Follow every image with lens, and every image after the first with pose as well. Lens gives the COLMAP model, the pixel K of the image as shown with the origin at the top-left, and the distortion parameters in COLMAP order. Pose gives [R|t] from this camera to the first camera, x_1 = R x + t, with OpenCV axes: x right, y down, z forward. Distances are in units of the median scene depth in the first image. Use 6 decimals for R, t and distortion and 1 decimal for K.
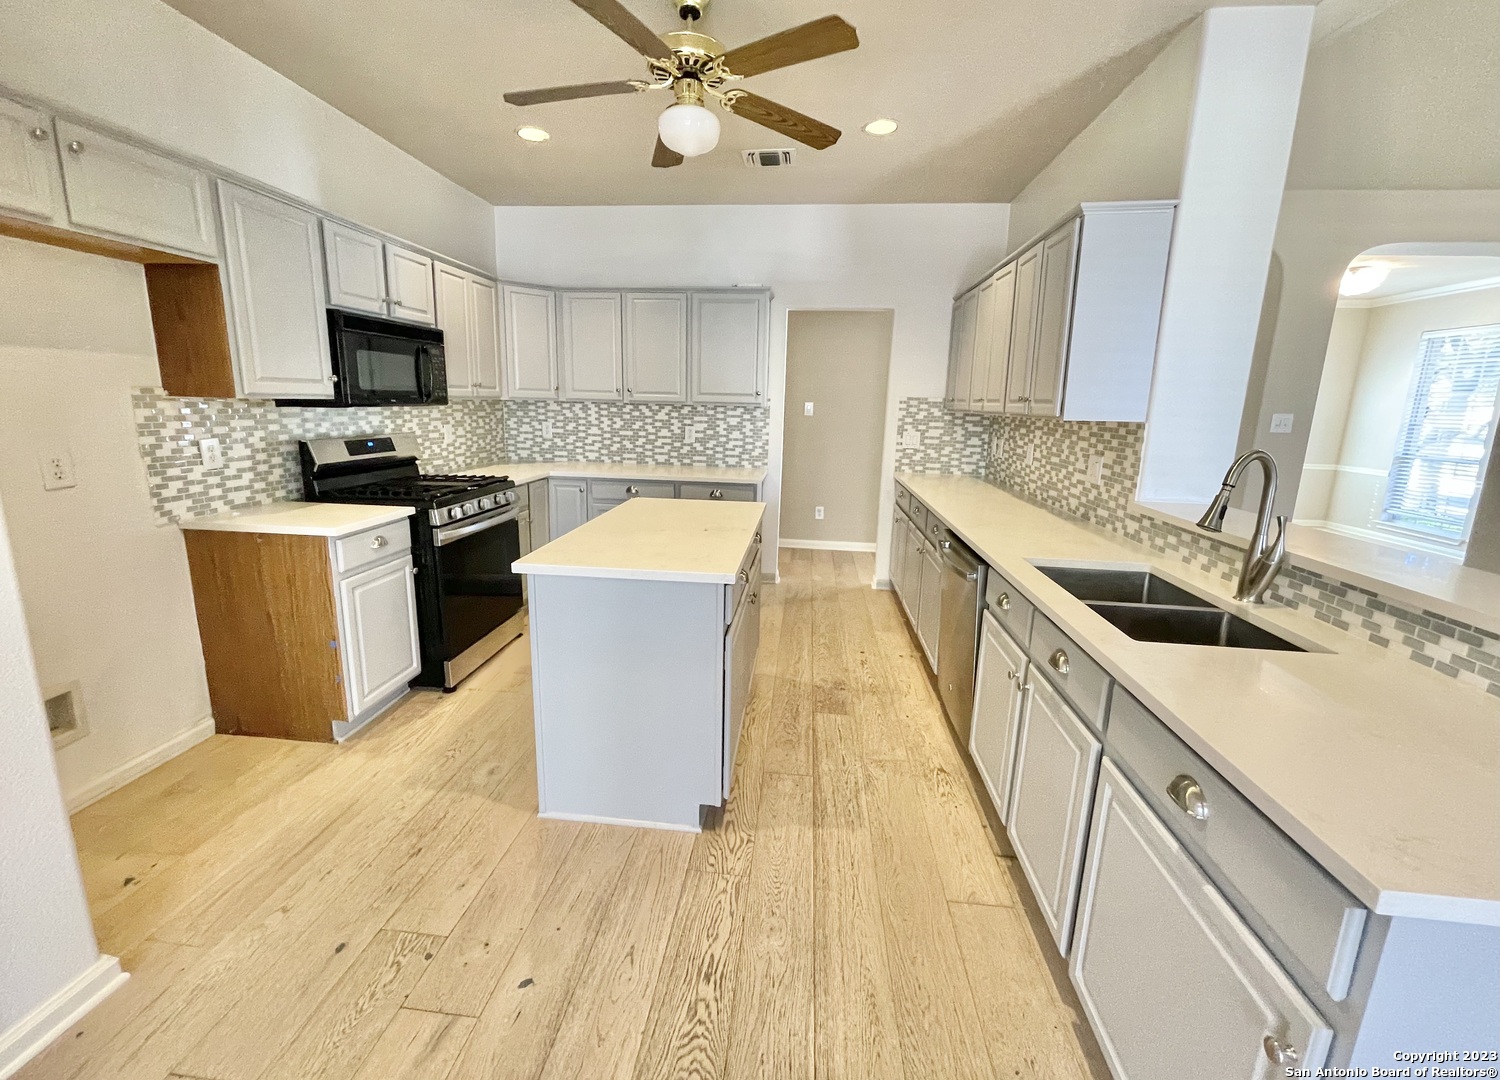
lens RADIAL K [[604.5, 0, 744.3], [0, 604.5, 514.4], [0, 0, 1]] dist [0.002254, 0.000472]
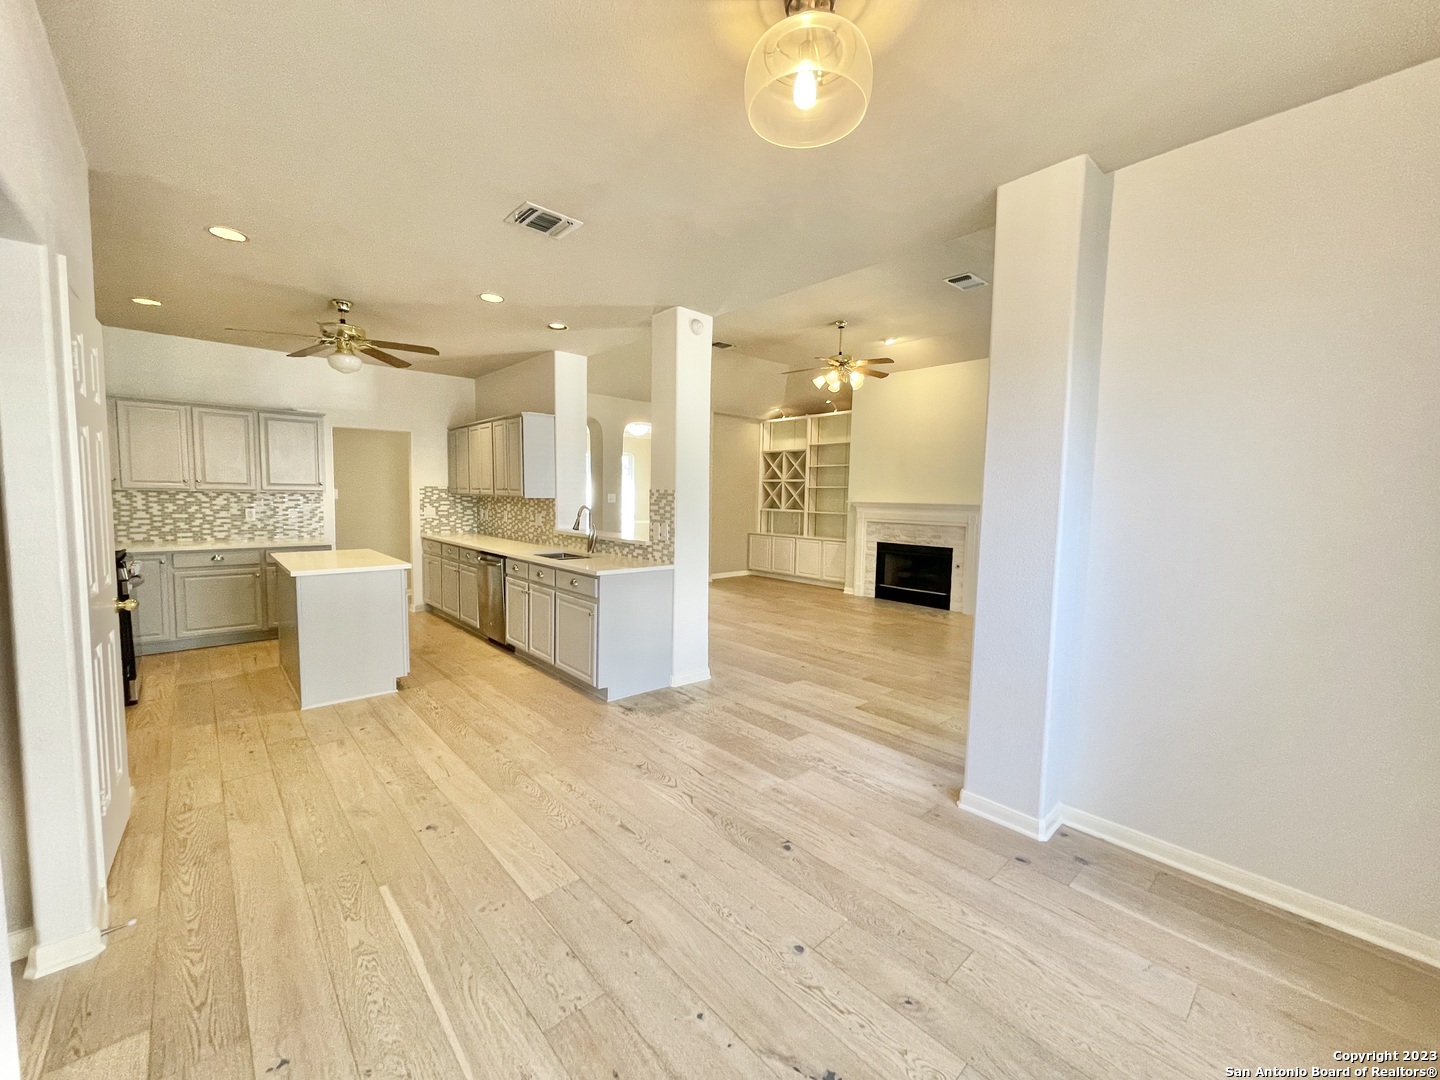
lens RADIAL K [[578.9, 0, 711.2], [0, 578.9, 537.2], [0, 0, 1]] dist [0.002719, -0.000413]
pose [[0.667830, -0.067083, 0.741285, -0.489976], [0.136582, 0.990064, -0.033453, 0.125282], [-0.731675, 0.123587, 0.670357, -0.748923]]
